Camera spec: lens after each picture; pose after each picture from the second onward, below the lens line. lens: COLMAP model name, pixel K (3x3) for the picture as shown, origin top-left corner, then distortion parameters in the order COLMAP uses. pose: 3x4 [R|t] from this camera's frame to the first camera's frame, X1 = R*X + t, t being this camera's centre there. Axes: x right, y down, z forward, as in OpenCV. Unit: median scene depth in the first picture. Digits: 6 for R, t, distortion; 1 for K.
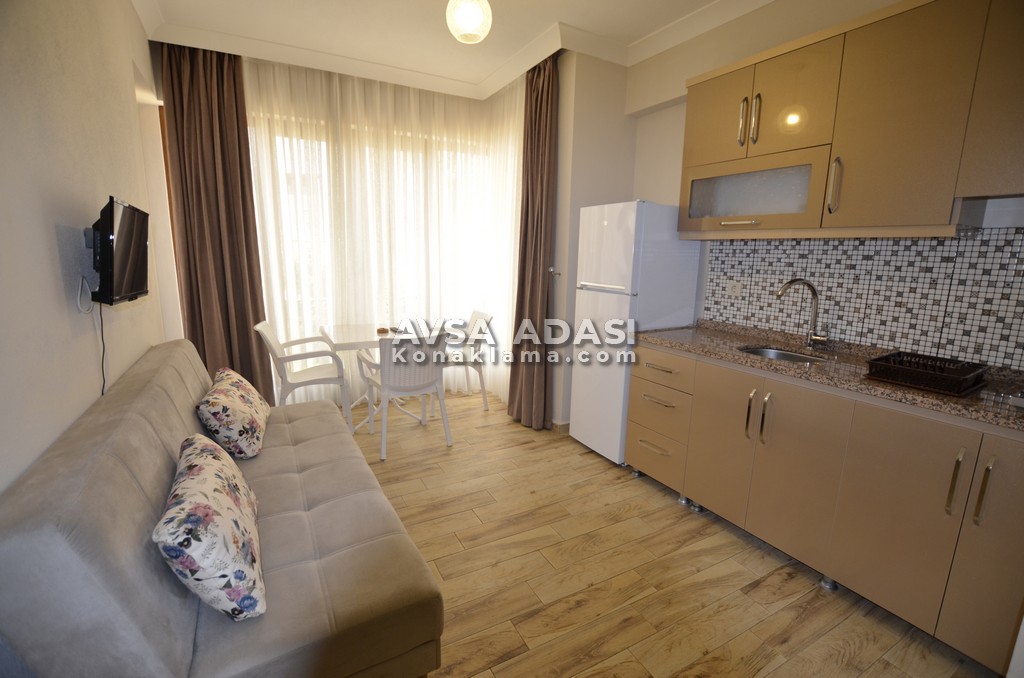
lens RADIAL K [[451.1, 0, 522.0], [0, 451.1, 340.5], [0, 0, 1]] dist [-0.029658, 0.004362]
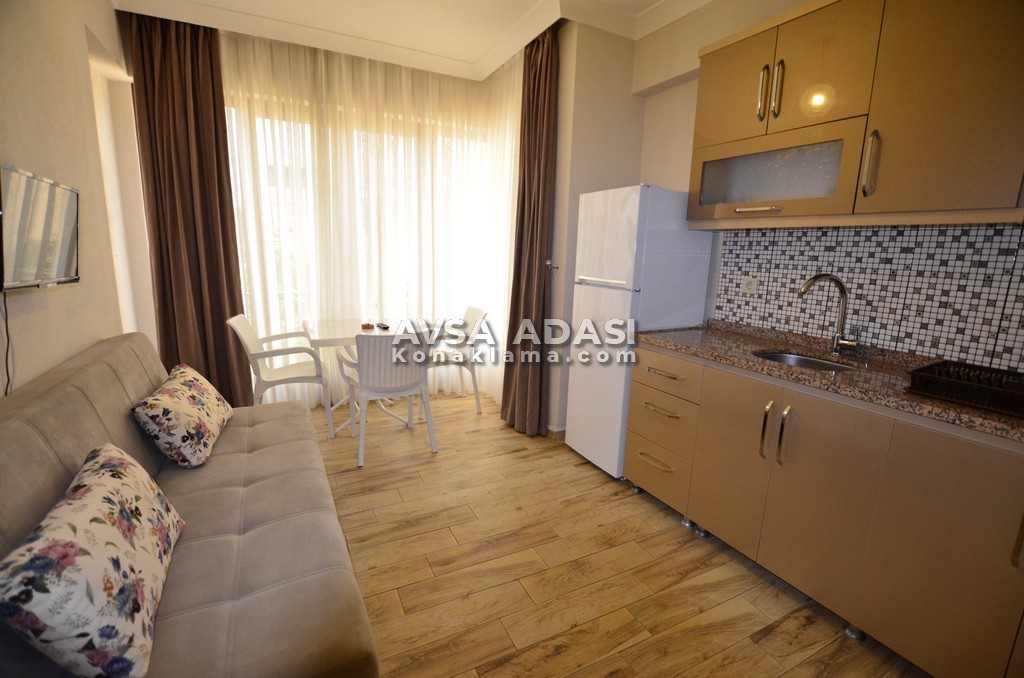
lens RADIAL K [[451.1, 0, 522.2], [0, 451.1, 340.7], [0, 0, 1]] dist [-0.029658, 0.004362]
pose [[0.999543, 0.016177, -0.025543, 0.054170], [-0.016054, 0.999859, 0.005020, -0.003225], [0.025621, -0.004608, 0.999661, 0.114667]]
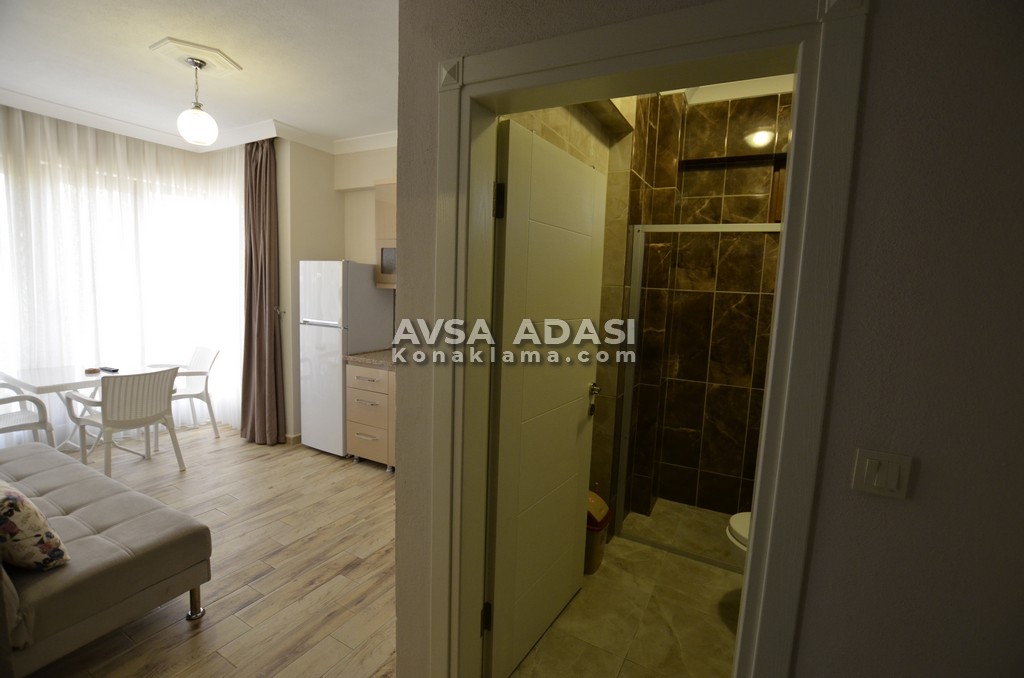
lens RADIAL K [[451.1, 0, 522.2], [0, 451.1, 340.5], [0, 0, 1]] dist [-0.029658, 0.004362]
pose [[0.847320, -0.048197, 0.528891, -0.022305], [0.078448, 0.996308, -0.034887, 0.030575], [-0.525257, 0.071051, 0.847972, -0.509513]]
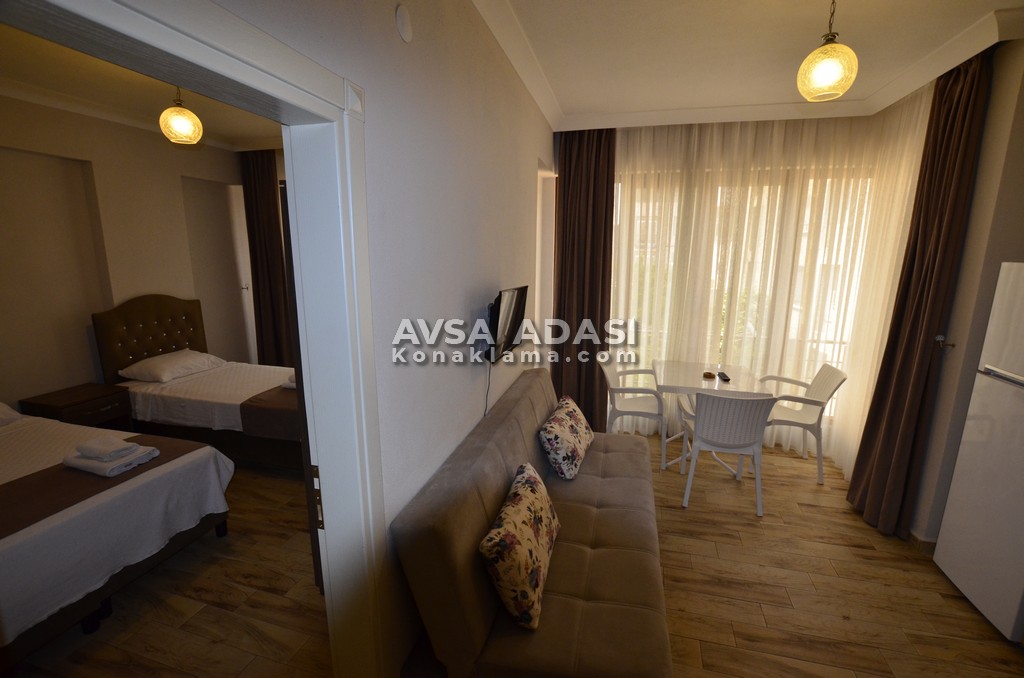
lens RADIAL K [[451.1, 0, 521.5], [0, 451.1, 341.0], [0, 0, 1]] dist [-0.029658, 0.004362]
pose [[0.720220, 0.125221, -0.682351, 0.092466], [-0.124653, 0.990926, 0.050278, -0.146435], [0.682455, 0.048846, 0.729294, -0.020638]]
